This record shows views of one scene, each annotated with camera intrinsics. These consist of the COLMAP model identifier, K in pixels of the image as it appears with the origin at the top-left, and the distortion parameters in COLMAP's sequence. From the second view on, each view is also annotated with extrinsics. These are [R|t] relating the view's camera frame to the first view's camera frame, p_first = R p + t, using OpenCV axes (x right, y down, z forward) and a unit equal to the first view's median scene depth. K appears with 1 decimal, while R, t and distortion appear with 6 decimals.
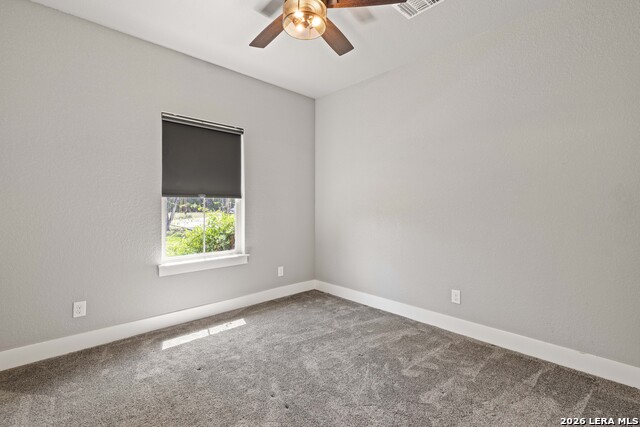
lens RADIAL K [[286.3, 0, 319.3], [0, 286.3, 207.6], [0, 0, 1]] dist [-0.002402, 0.000153]
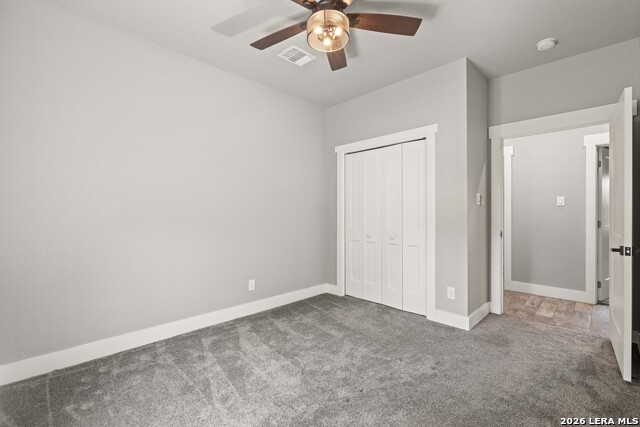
lens RADIAL K [[286.3, 0, 322.4], [0, 286.3, 212.0], [0, 0, 1]] dist [-0.002402, 0.000153]
pose [[-0.012842, -0.006378, 0.999897, -0.750634], [0.007027, 0.999954, 0.006468, -0.005928], [-0.999893, 0.007109, -0.012797, 0.710356]]
